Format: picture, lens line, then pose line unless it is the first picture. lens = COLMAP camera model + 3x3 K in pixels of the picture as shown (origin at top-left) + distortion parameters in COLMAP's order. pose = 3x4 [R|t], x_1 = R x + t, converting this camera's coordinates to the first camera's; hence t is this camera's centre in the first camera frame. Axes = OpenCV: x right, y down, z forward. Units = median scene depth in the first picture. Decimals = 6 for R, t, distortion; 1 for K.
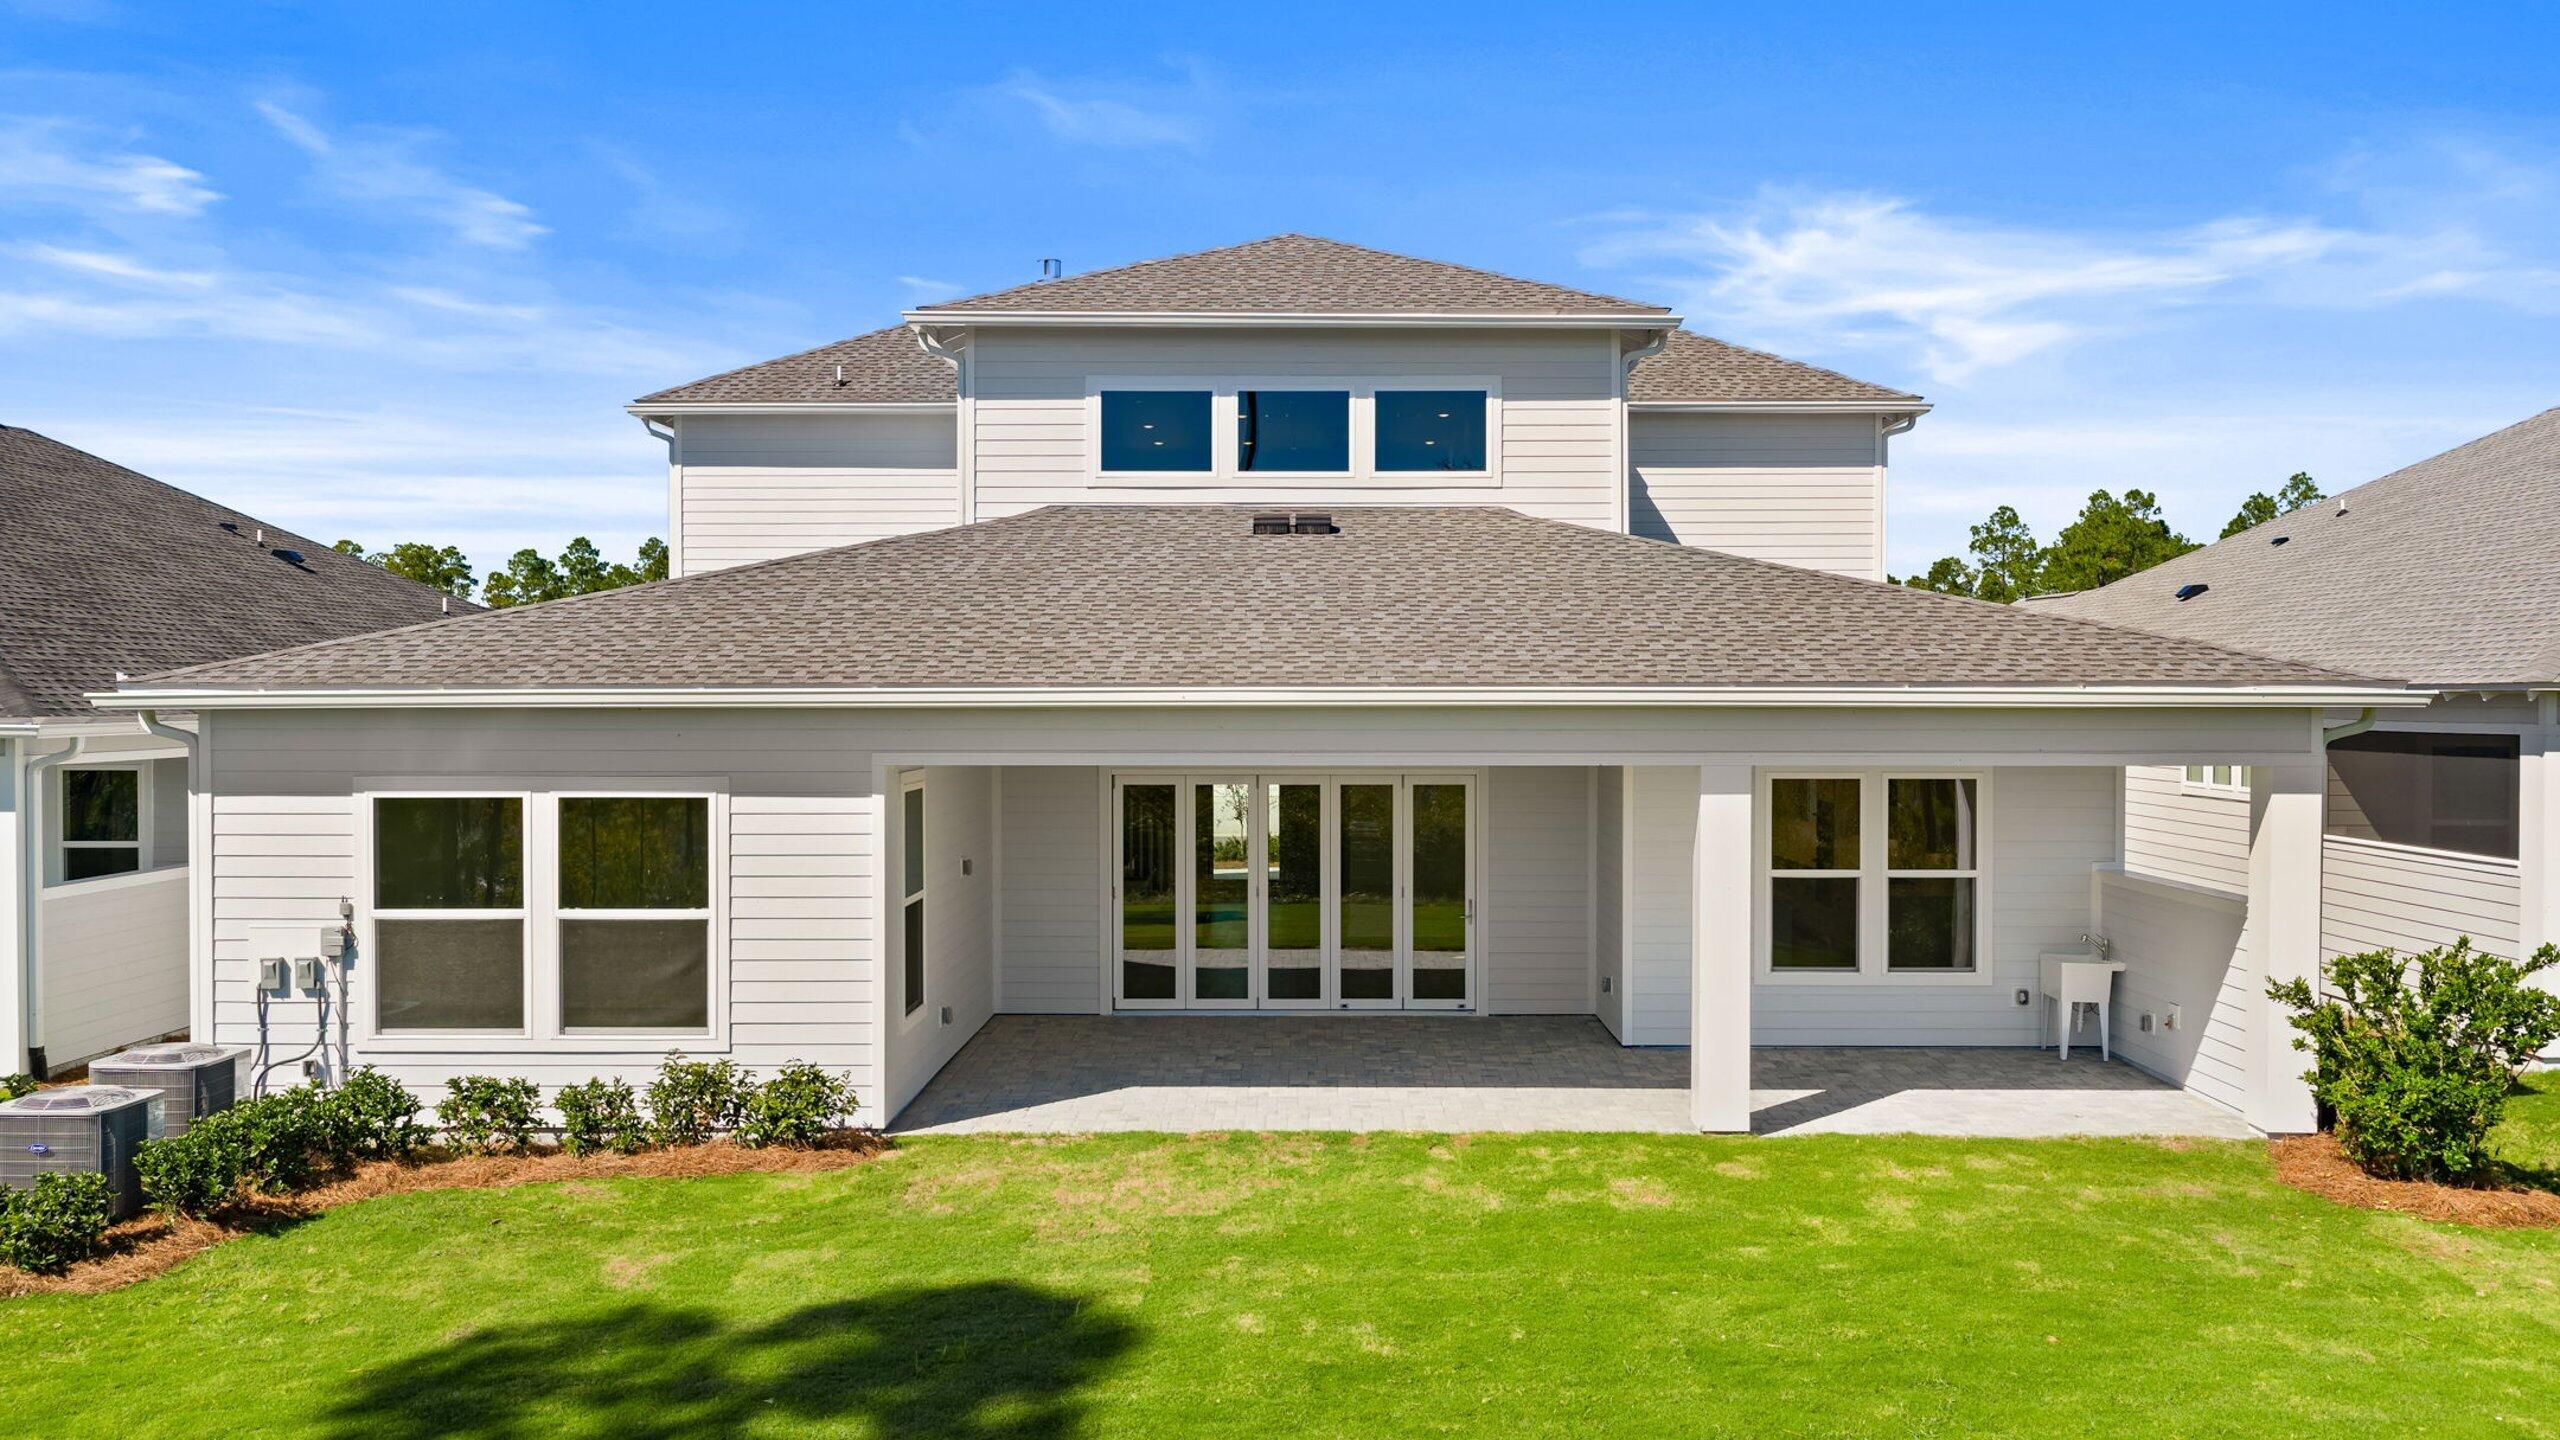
lens RADIAL K [[2110.9, 0, 1259.3], [0, 2110.9, 691.0], [0, 0, 1]] dist [0.020228, -0.031589]
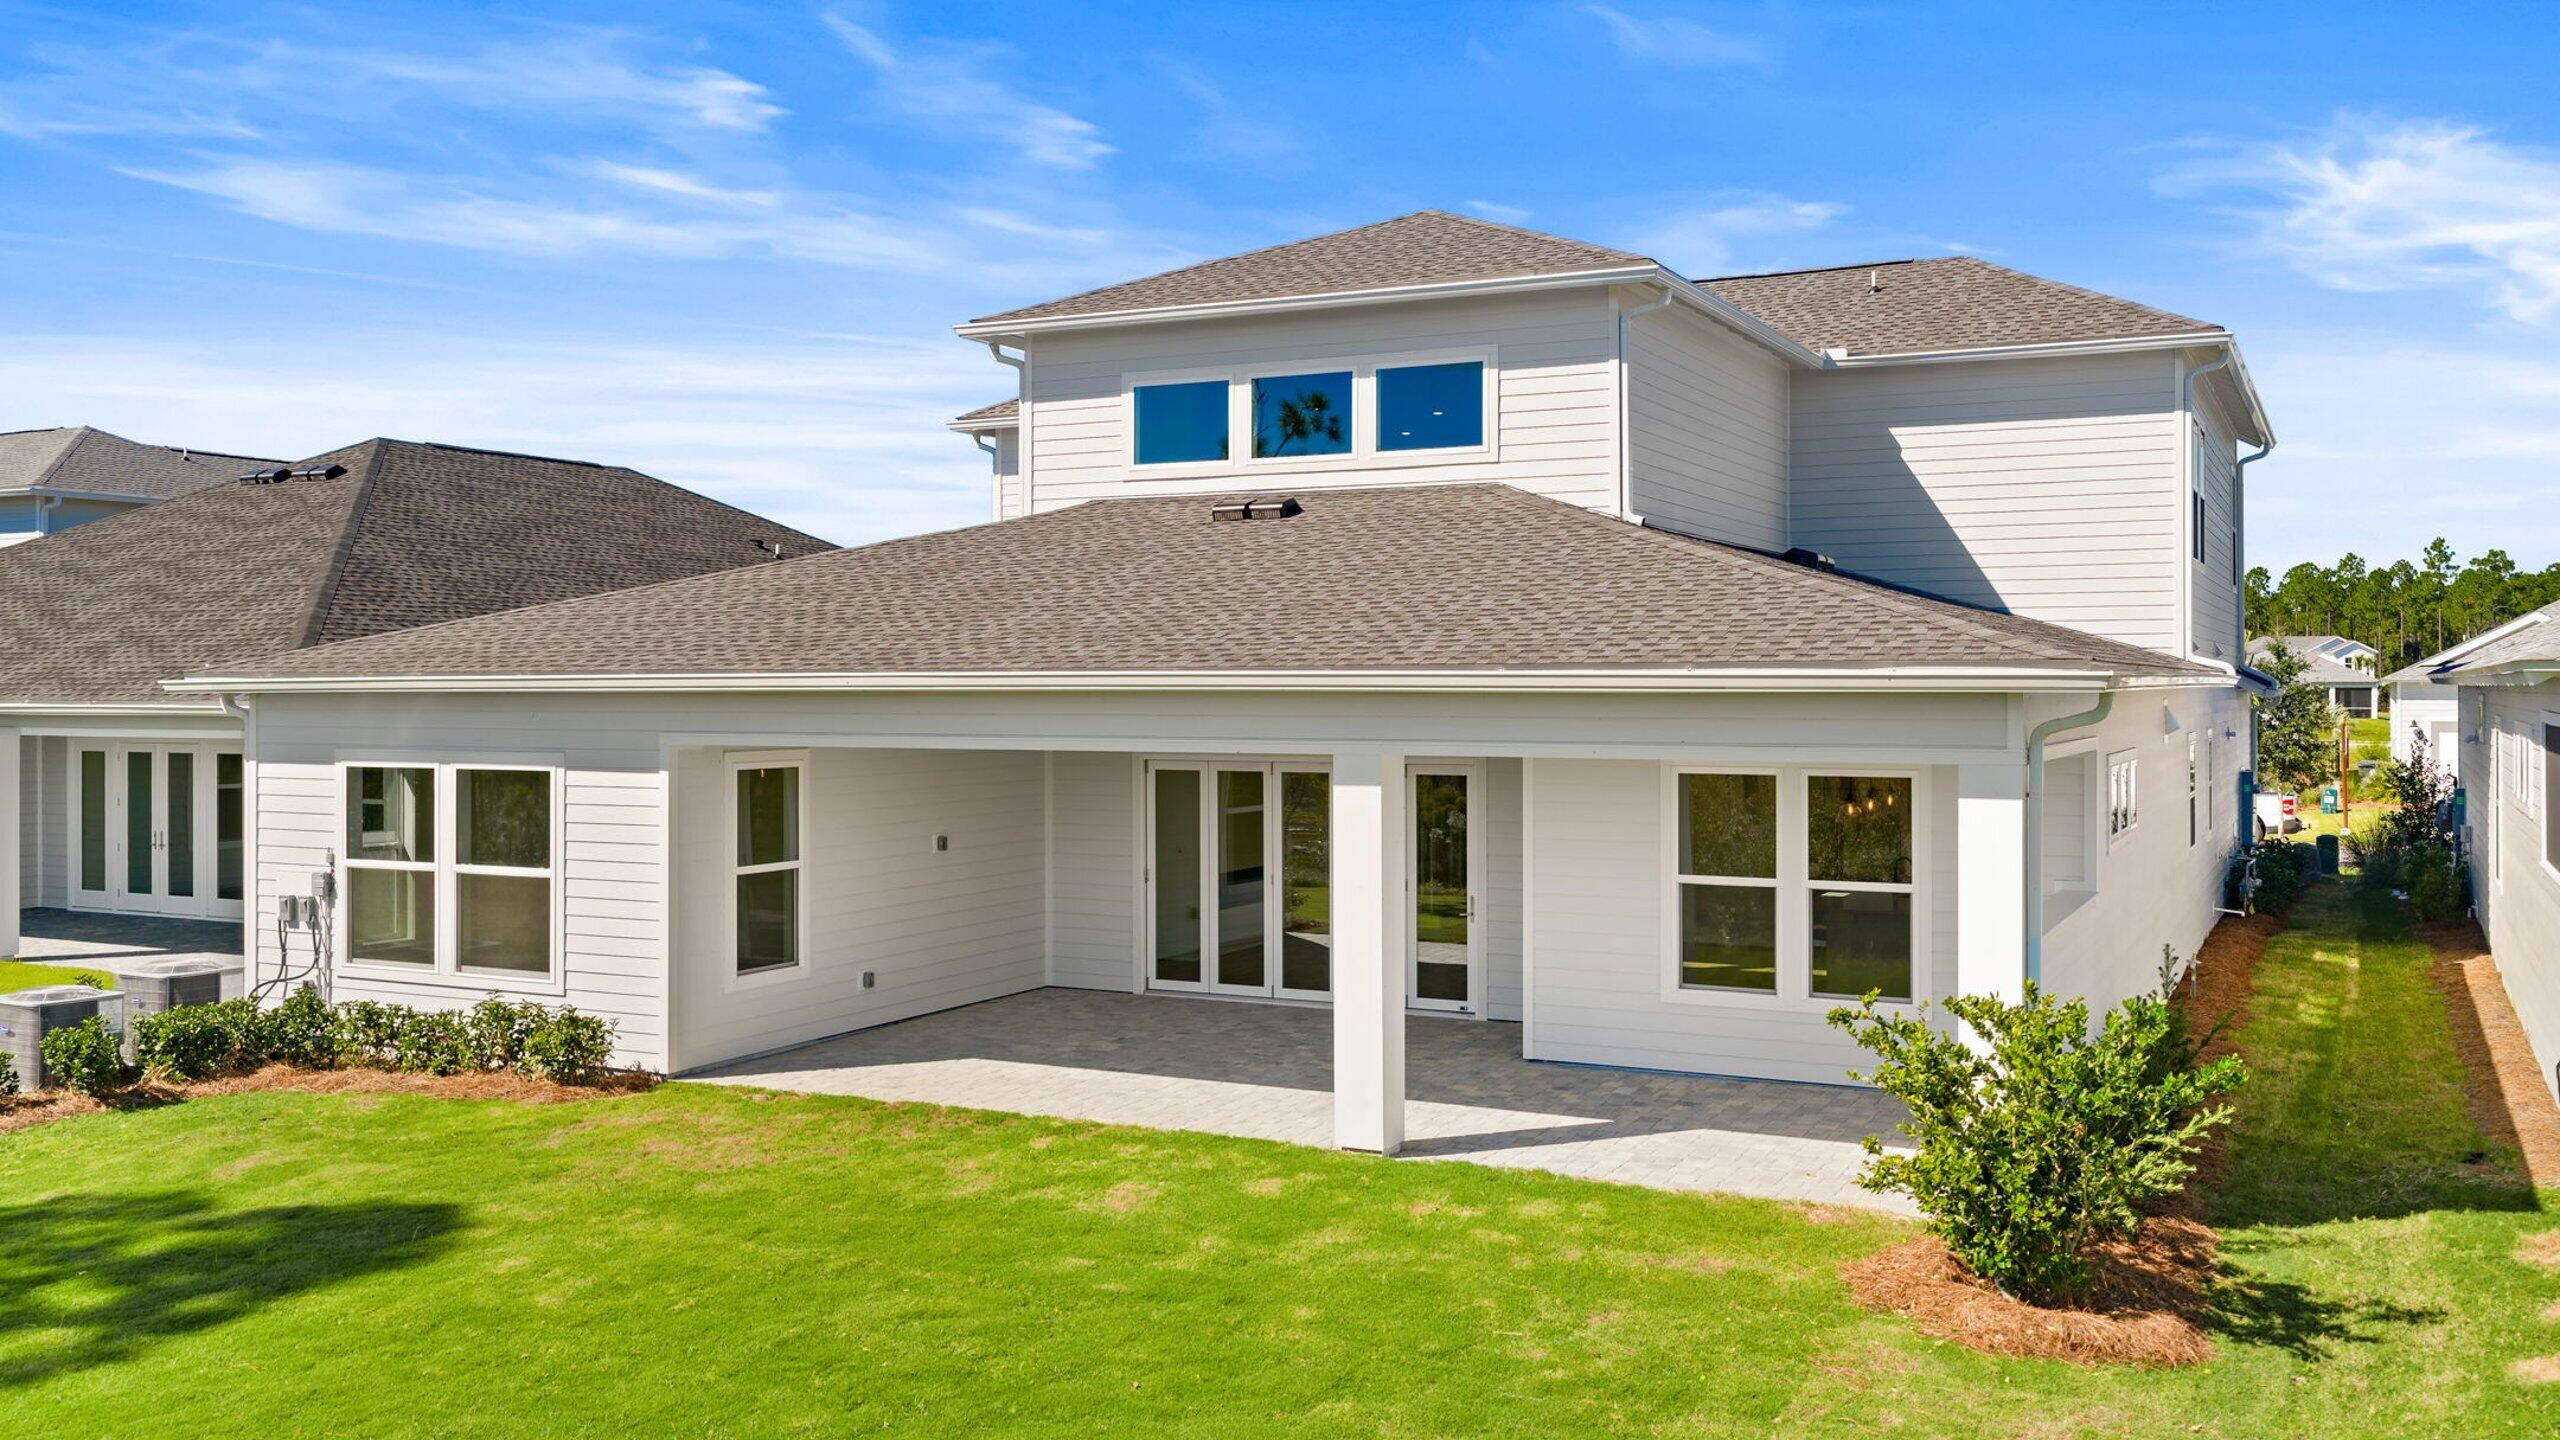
lens RADIAL K [[2110.9, 0, 1355.6], [0, 2110.9, 647.3], [0, 0, 1]] dist [0.020228, -0.031589]
pose [[0.897182, -0.009261, -0.441563, 0.479193], [0.001820, 0.999849, -0.017273, 0.003070], [0.441657, 0.014694, 0.897064, 0.123895]]
